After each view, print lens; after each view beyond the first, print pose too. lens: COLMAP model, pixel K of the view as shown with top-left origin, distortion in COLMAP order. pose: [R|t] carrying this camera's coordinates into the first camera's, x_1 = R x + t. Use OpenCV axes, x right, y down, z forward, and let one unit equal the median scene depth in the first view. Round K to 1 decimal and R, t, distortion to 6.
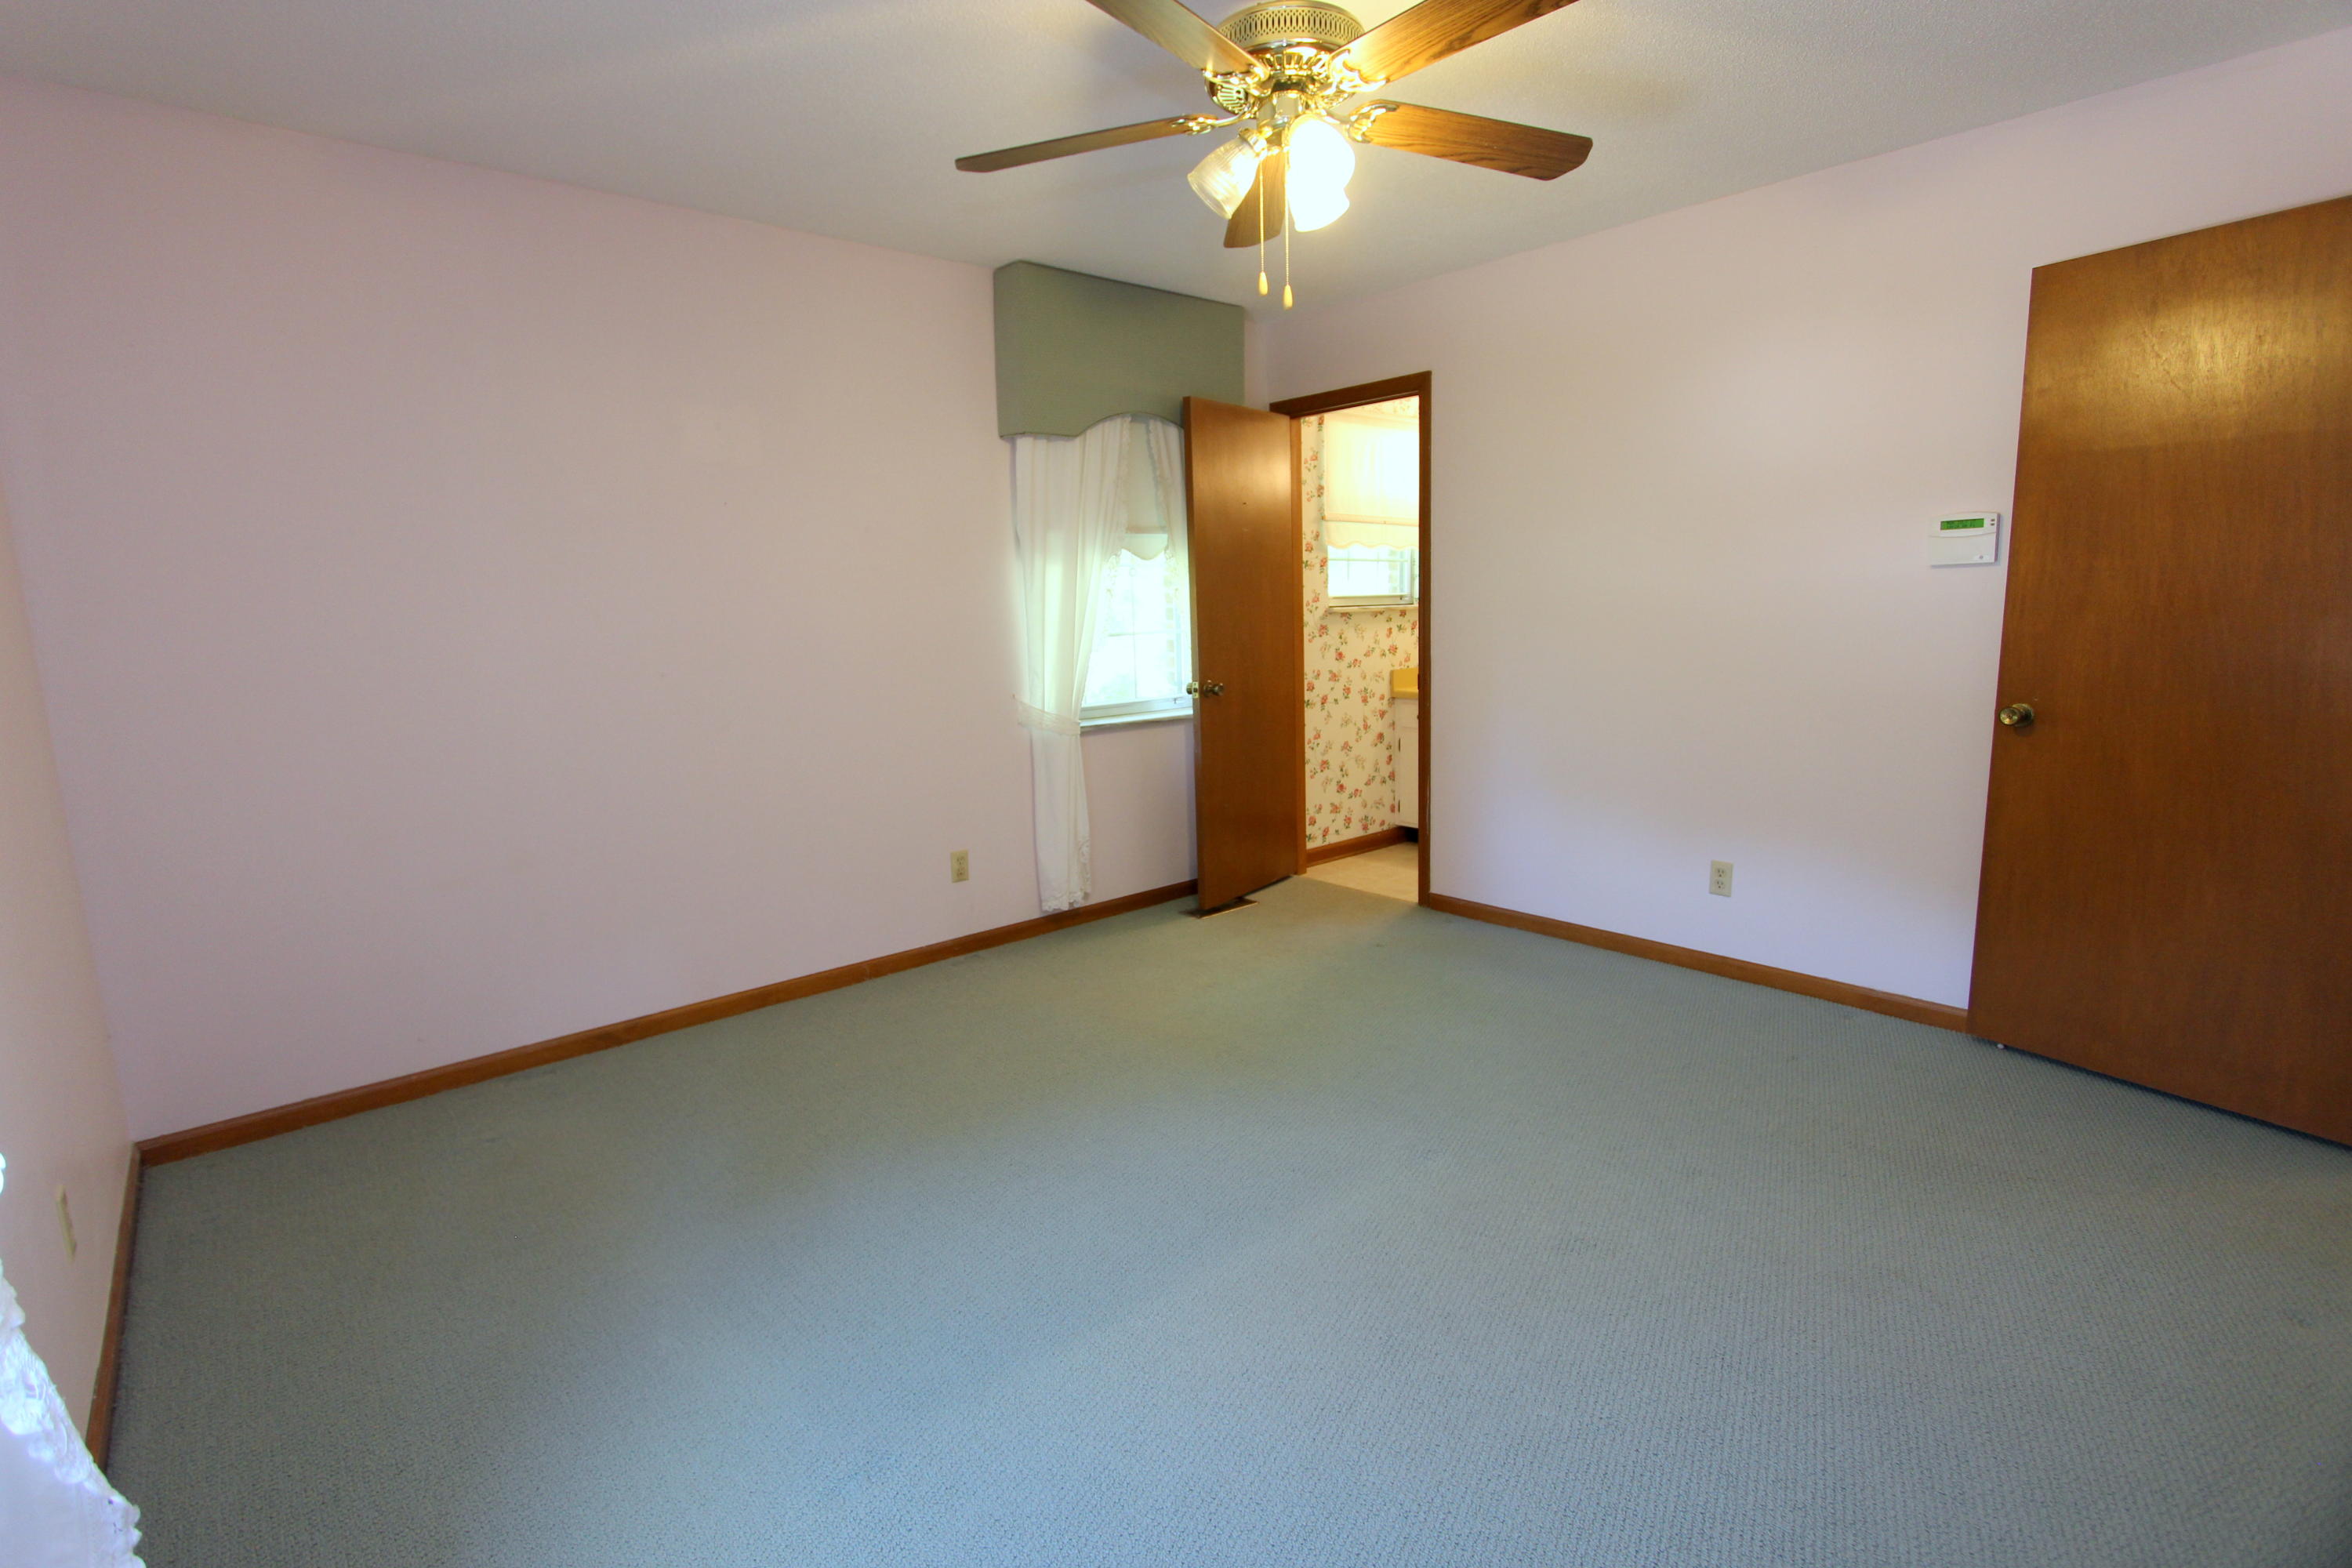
lens RADIAL K [[1119.6, 0, 1152.8], [0, 1119.6, 764.3], [0, 0, 1]] dist [-0.013117, 0.000510]
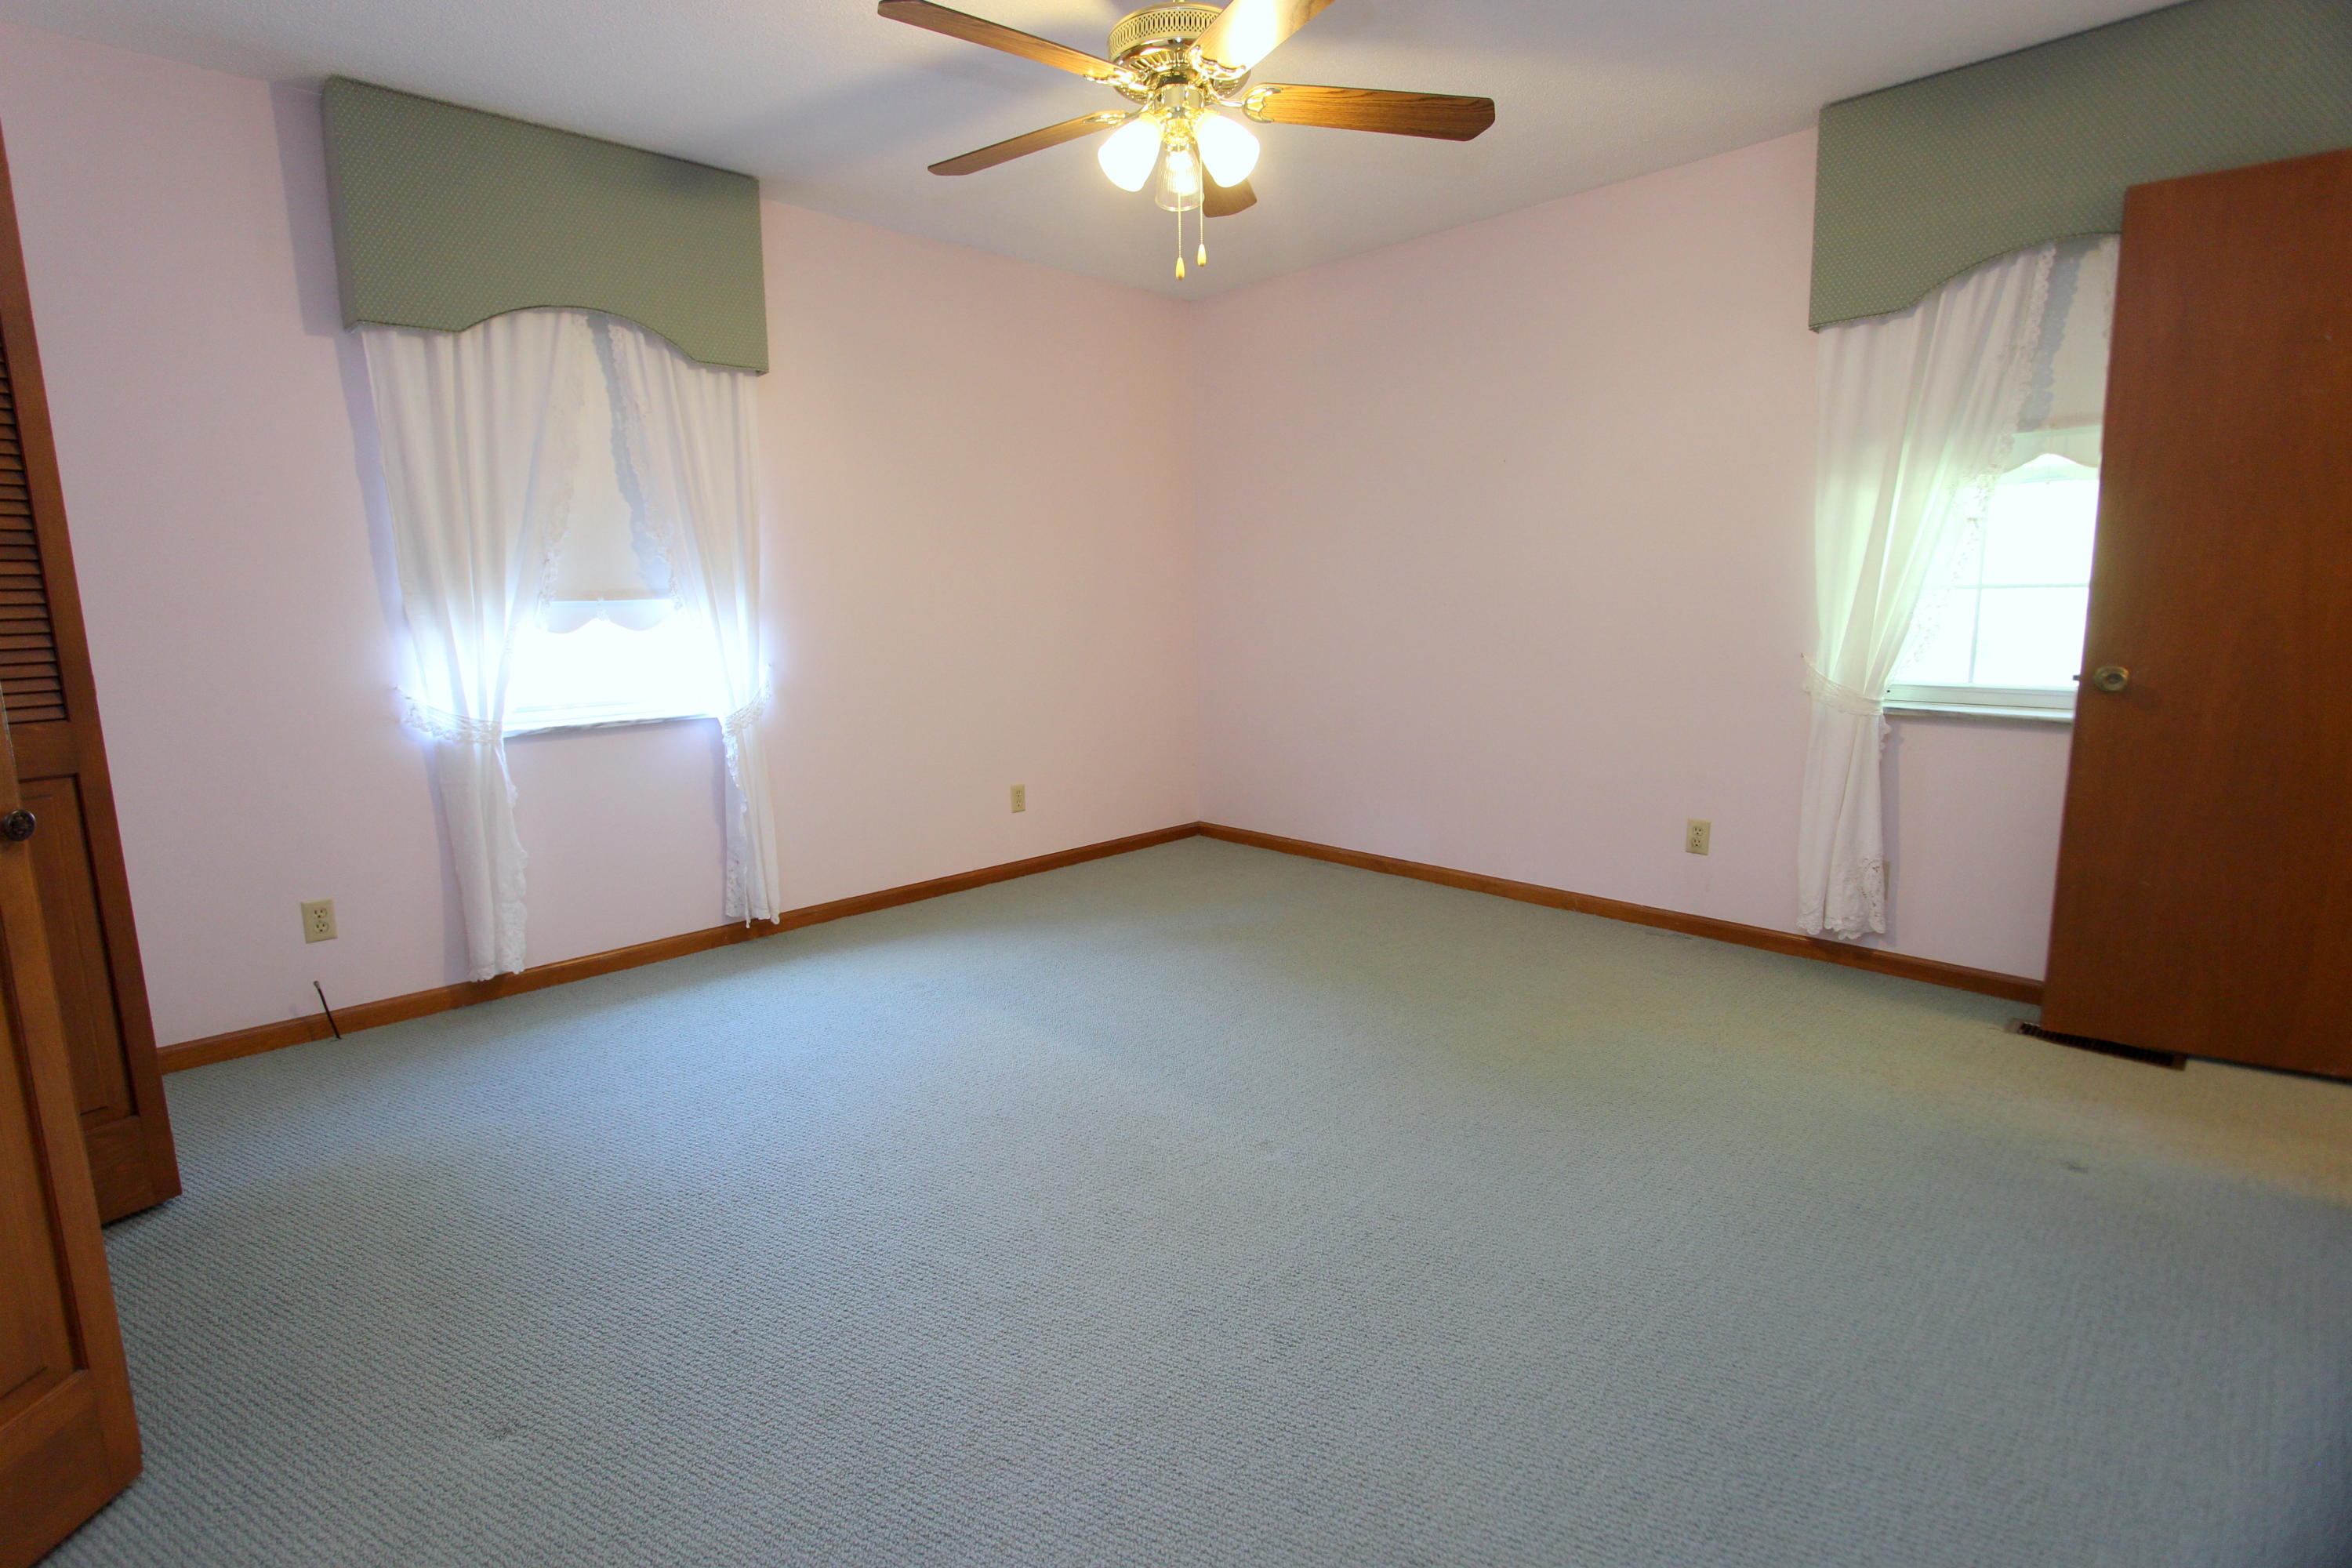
lens RADIAL K [[1119.6, 0, 1152.8], [0, 1119.6, 764.3], [0, 0, 1]] dist [-0.013117, 0.000510]
pose [[0.071428, 0.192206, -0.978752, 0.637487], [-0.136459, 0.973915, 0.181297, -0.065617], [0.988067, 0.120609, 0.095793, 0.459845]]
